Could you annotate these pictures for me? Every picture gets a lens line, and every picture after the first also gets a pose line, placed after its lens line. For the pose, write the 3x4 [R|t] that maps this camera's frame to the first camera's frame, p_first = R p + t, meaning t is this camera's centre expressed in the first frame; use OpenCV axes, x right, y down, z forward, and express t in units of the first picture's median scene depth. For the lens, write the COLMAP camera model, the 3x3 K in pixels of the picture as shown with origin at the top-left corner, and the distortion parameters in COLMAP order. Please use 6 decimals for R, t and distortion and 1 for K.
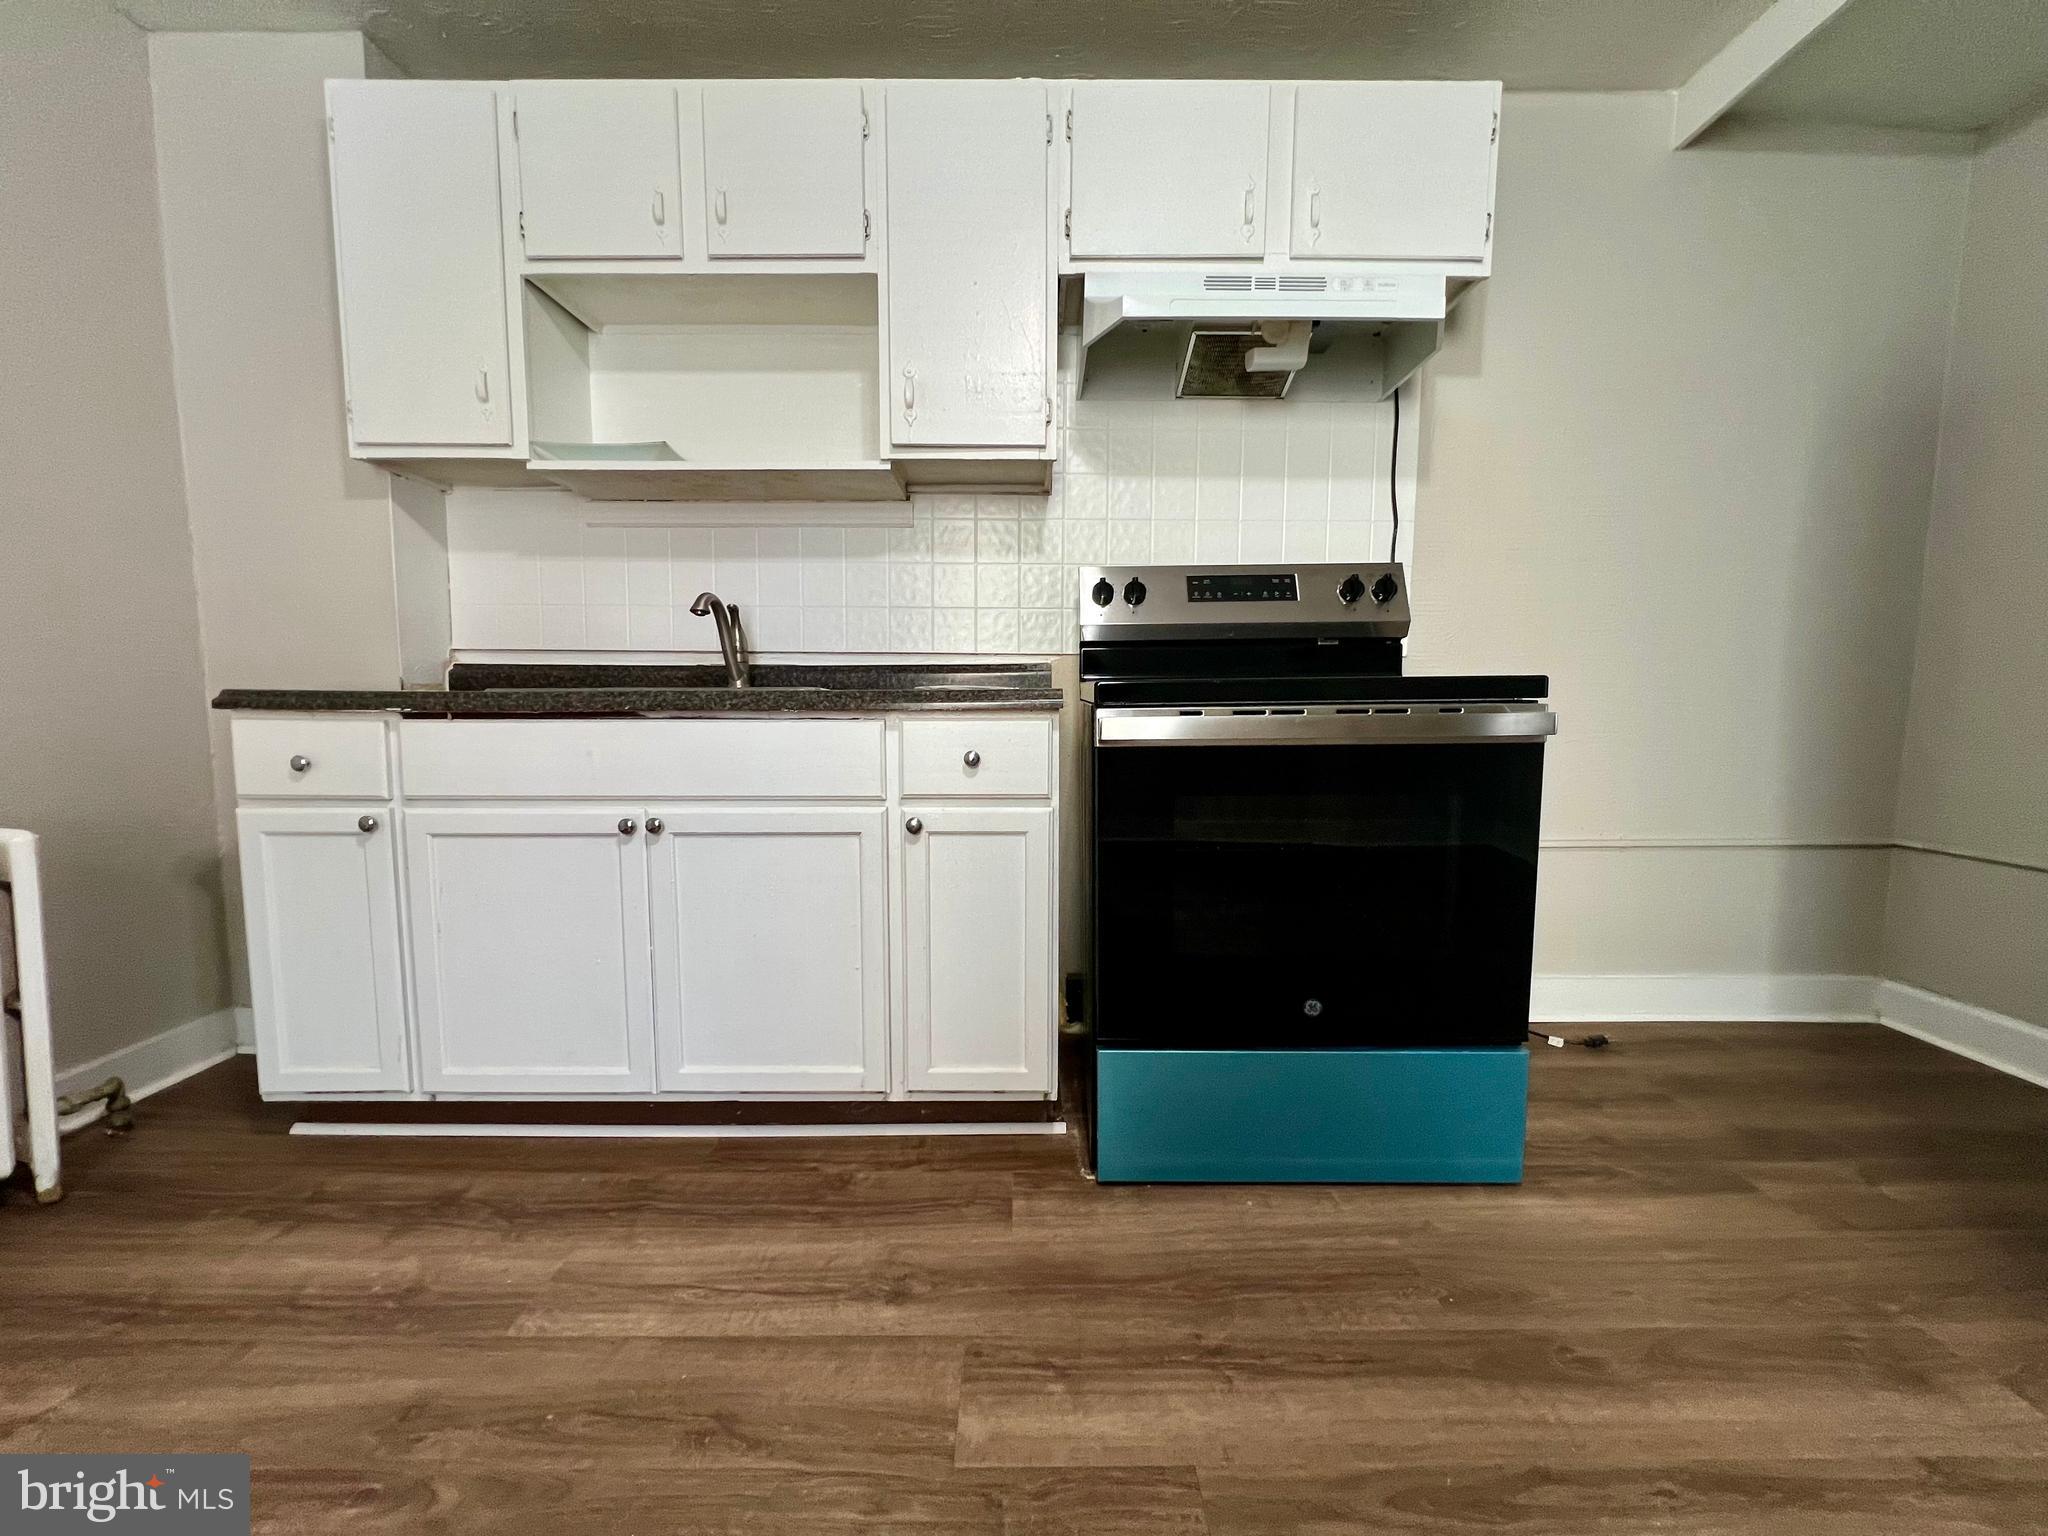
lens RADIAL K [[819.8, 0, 1019.1], [0, 819.8, 772.6], [0, 0, 1]] dist [-0.003341, 0.000790]
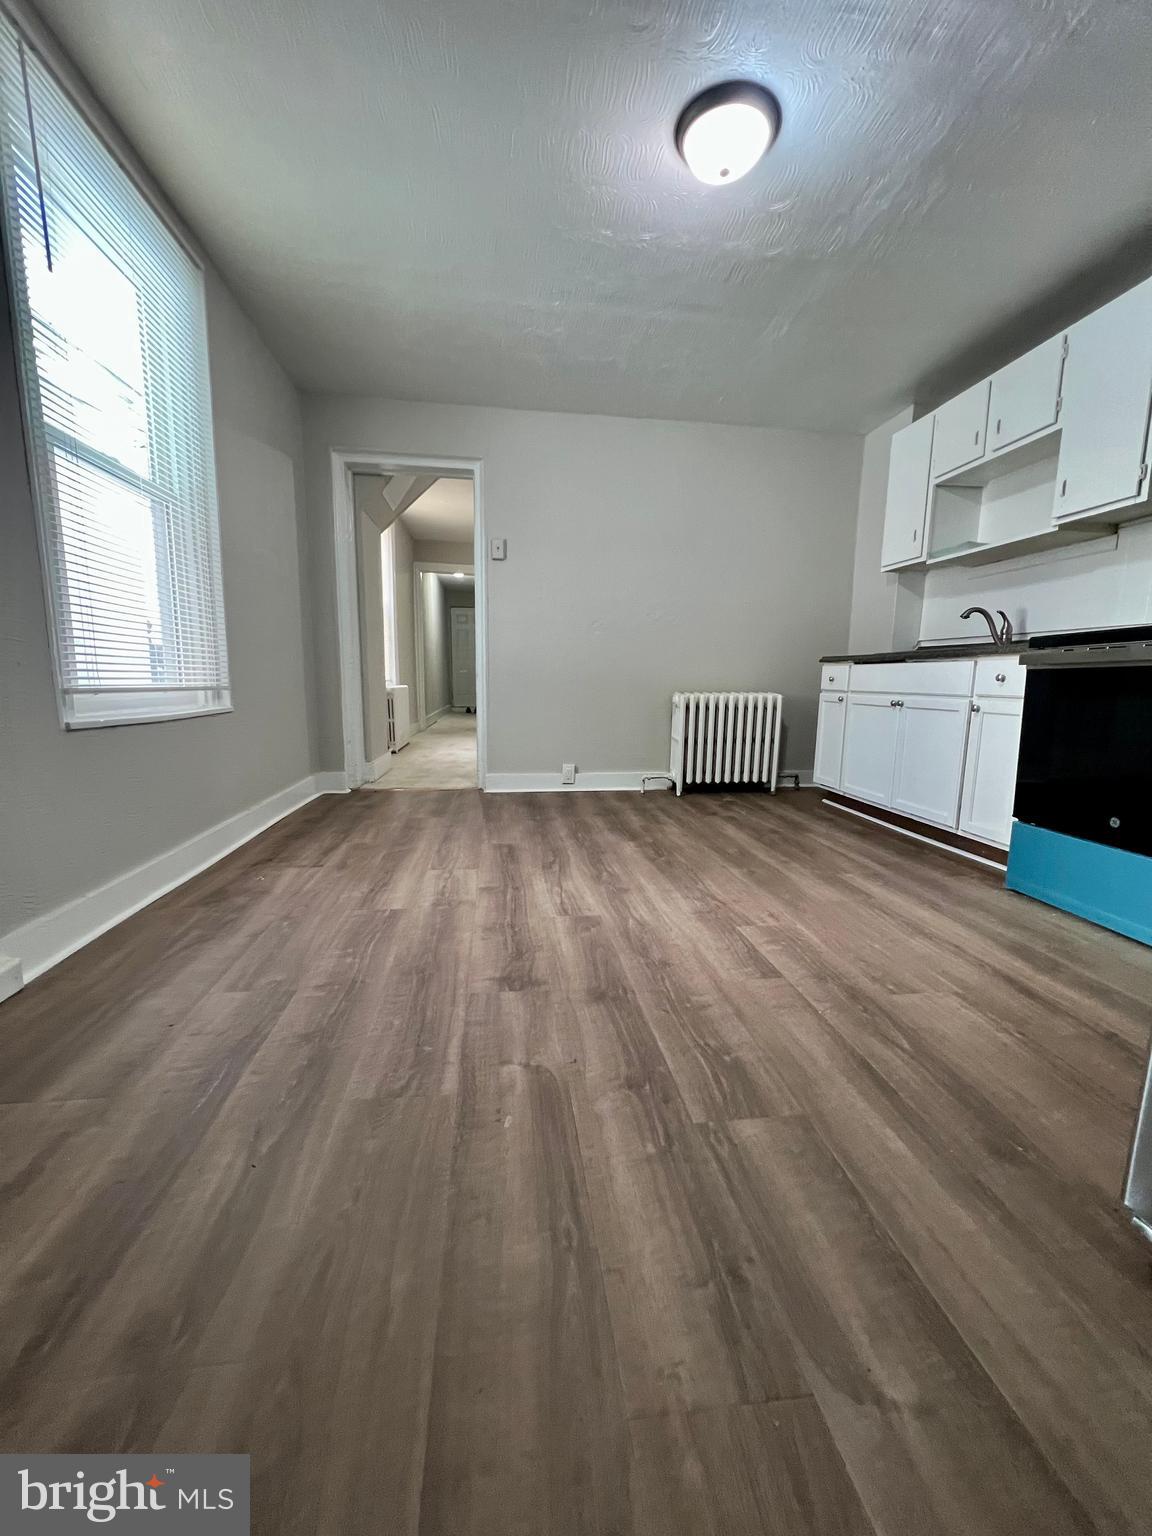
lens RADIAL K [[614.9, 0, 574.6], [0, 614.9, 771.5], [0, 0, 1]] dist [-0.003341, 0.000790]
pose [[0.121701, 0.150013, -0.981165, 1.254482], [-0.106126, 0.984813, 0.137407, 0.107450], [0.986877, 0.087404, 0.135773, -0.255569]]
